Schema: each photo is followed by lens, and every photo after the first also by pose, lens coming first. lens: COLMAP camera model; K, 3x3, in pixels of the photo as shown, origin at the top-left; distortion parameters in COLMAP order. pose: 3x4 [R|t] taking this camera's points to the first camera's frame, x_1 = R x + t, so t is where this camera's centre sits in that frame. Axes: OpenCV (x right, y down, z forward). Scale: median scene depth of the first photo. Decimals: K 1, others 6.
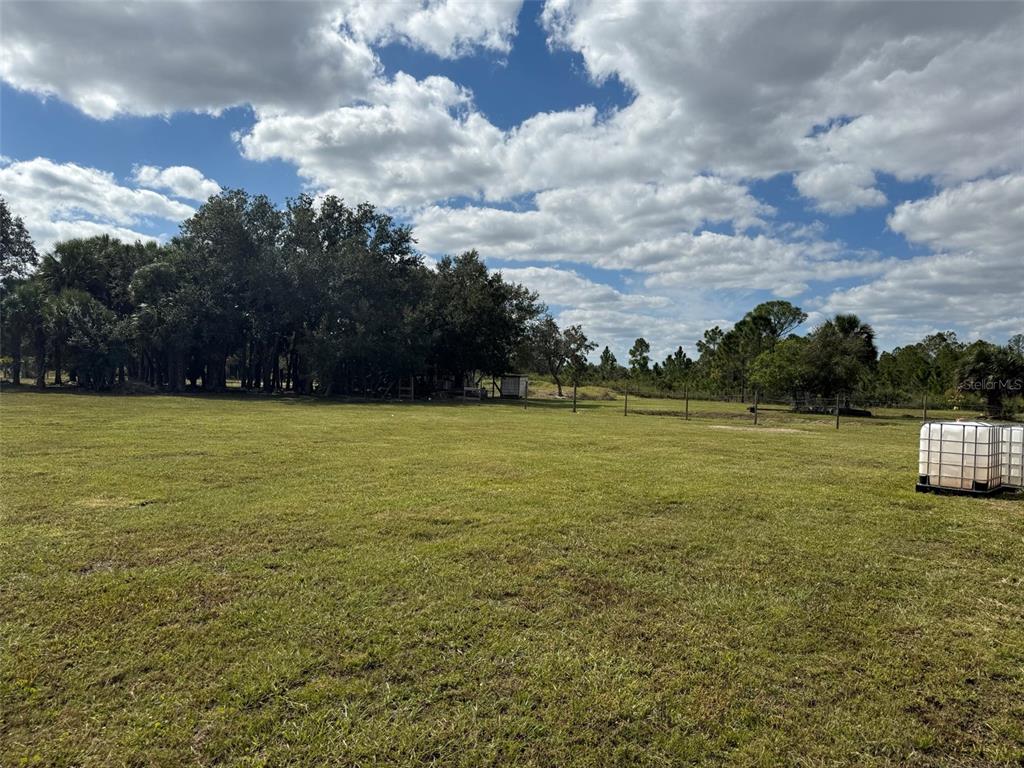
lens RADIAL K [[726.4, 0, 506.9], [0, 726.4, 388.8], [0, 0, 1]] dist [0.074846, -0.124048]
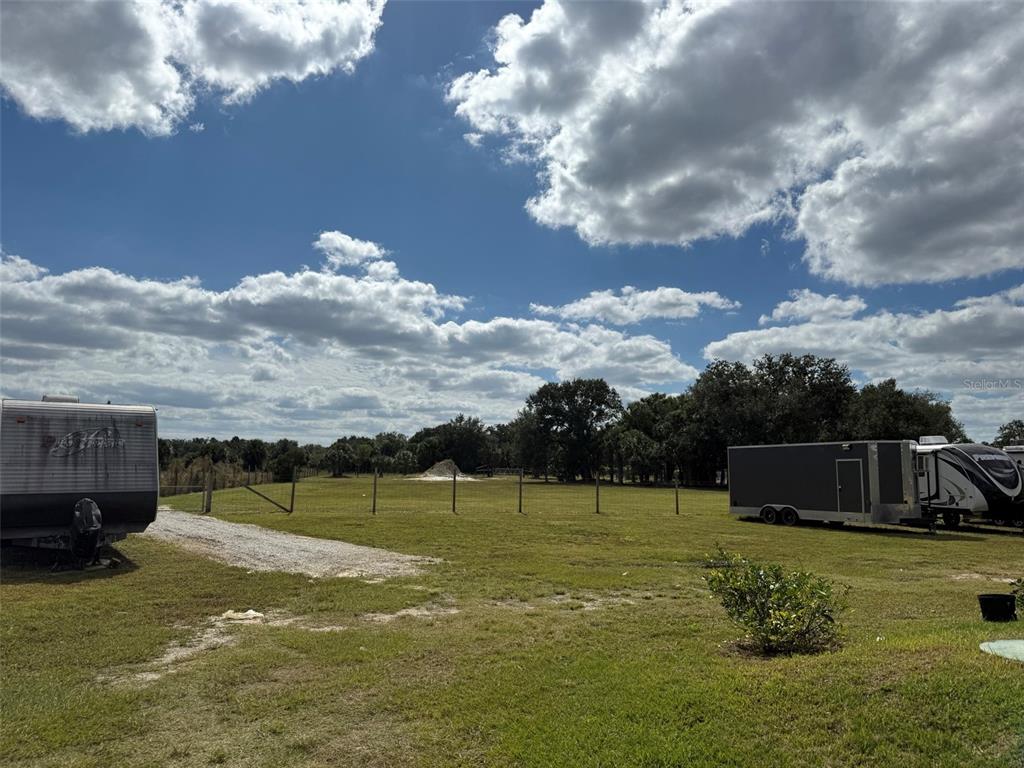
lens RADIAL K [[726.4, 0, 506.9], [0, 726.4, 388.8], [0, 0, 1]] dist [0.074846, -0.124048]
pose [[0.697195, -0.095502, -0.710491, 0.472661], [0.001229, 0.991244, -0.132034, 0.002835], [0.716880, 0.091180, 0.691208, -0.475784]]
